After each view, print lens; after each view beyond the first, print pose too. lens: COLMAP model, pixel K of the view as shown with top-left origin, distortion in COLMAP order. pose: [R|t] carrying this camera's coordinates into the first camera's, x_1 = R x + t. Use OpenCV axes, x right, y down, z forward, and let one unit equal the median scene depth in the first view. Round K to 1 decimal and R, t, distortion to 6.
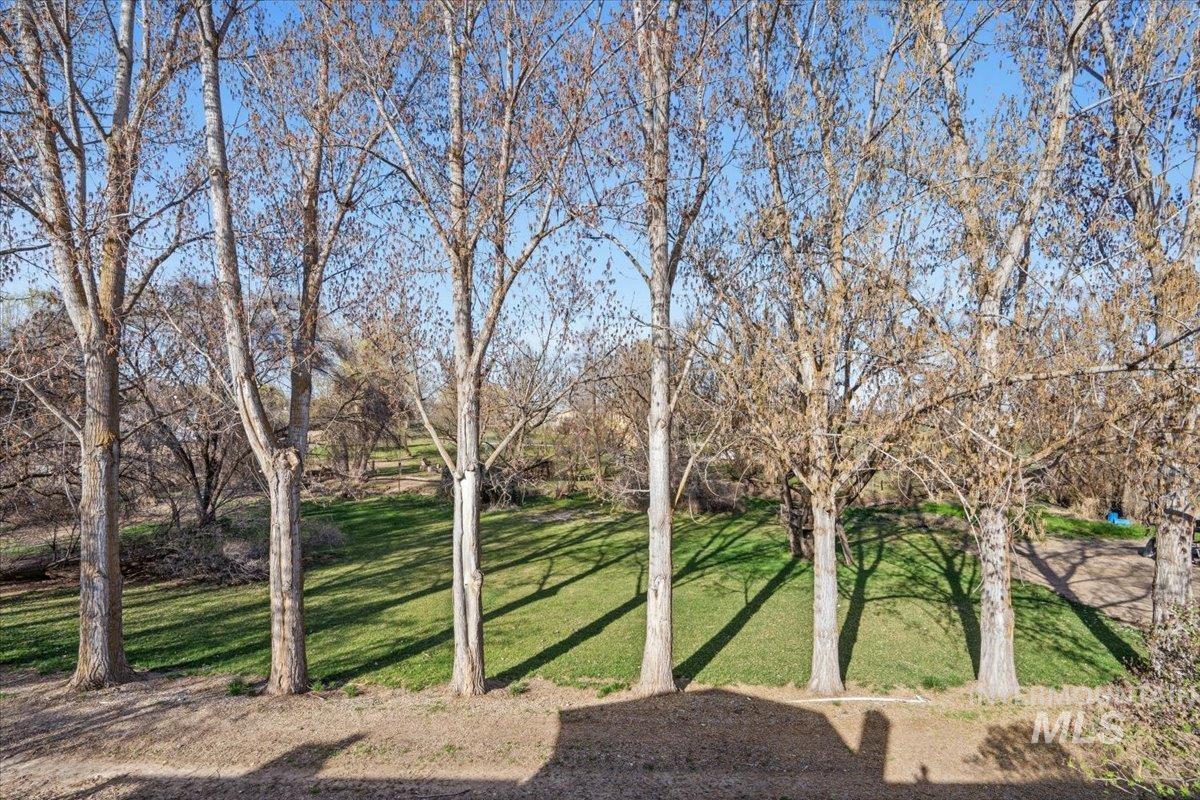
lens RADIAL K [[561.7, 0, 599.4], [0, 561.7, 416.6], [0, 0, 1]] dist [0.001477, 0.000396]
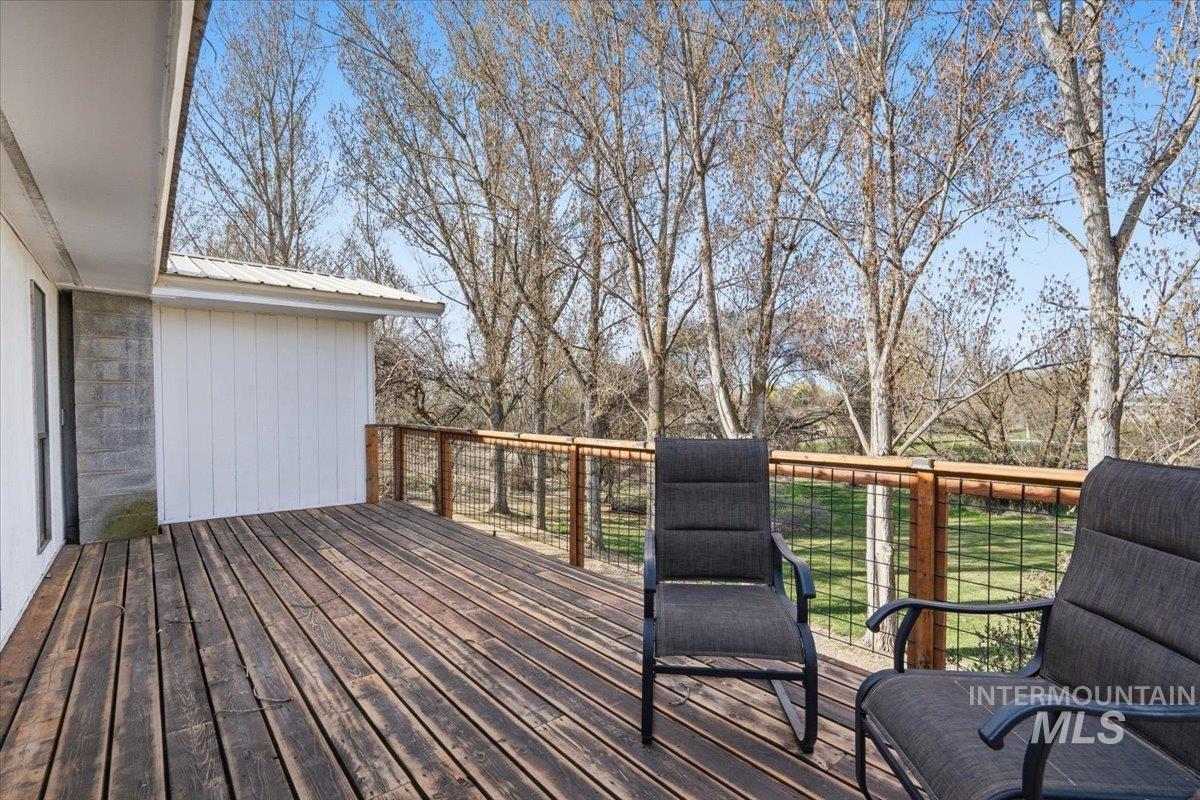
lens RADIAL K [[561.7, 0, 599.4], [0, 561.7, 416.6], [0, 0, 1]] dist [0.001477, 0.000396]
pose [[0.622615, -0.003840, -0.782519, 0.321126], [0.010964, 0.999933, 0.003816, 0.004623], [0.782452, -0.010955, 0.622615, -0.180228]]
